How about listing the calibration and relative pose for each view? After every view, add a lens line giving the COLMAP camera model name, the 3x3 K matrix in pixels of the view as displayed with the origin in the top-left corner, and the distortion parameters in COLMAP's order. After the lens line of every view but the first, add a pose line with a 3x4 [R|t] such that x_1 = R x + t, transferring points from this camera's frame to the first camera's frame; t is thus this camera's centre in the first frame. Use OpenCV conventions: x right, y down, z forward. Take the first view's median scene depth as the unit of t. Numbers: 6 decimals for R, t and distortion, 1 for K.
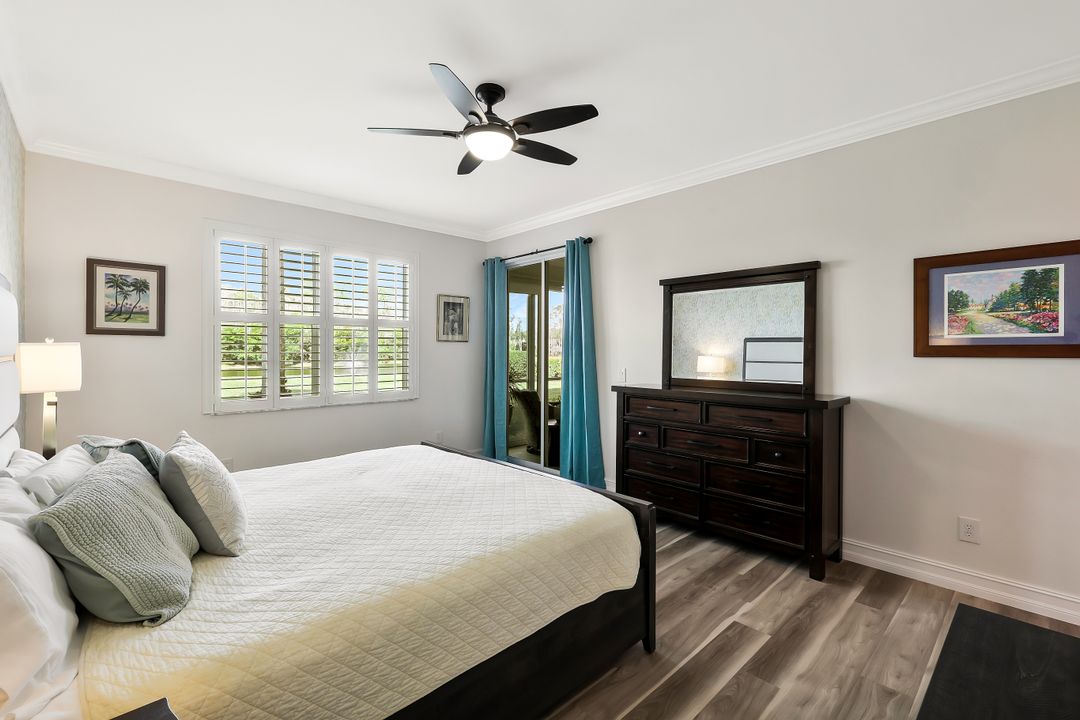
lens RADIAL K [[487.1, 0, 530.8], [0, 487.1, 349.1], [0, 0, 1]] dist [0.000753, -0.000094]
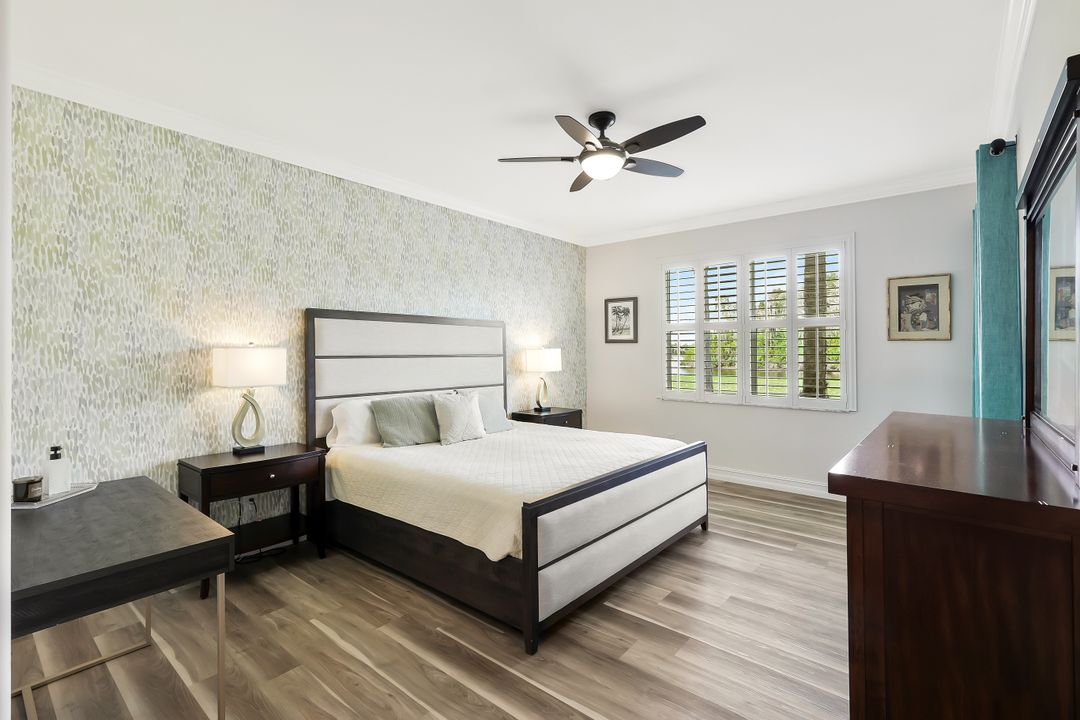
lens RADIAL K [[487.1, 0, 530.8], [0, 487.1, 349.1], [0, 0, 1]] dist [0.000753, -0.000094]
pose [[0.101858, -0.009668, -0.994752, 0.735612], [0.001477, 0.999953, -0.009567, 0.005818], [0.994798, -0.000495, 0.101868, 0.534171]]
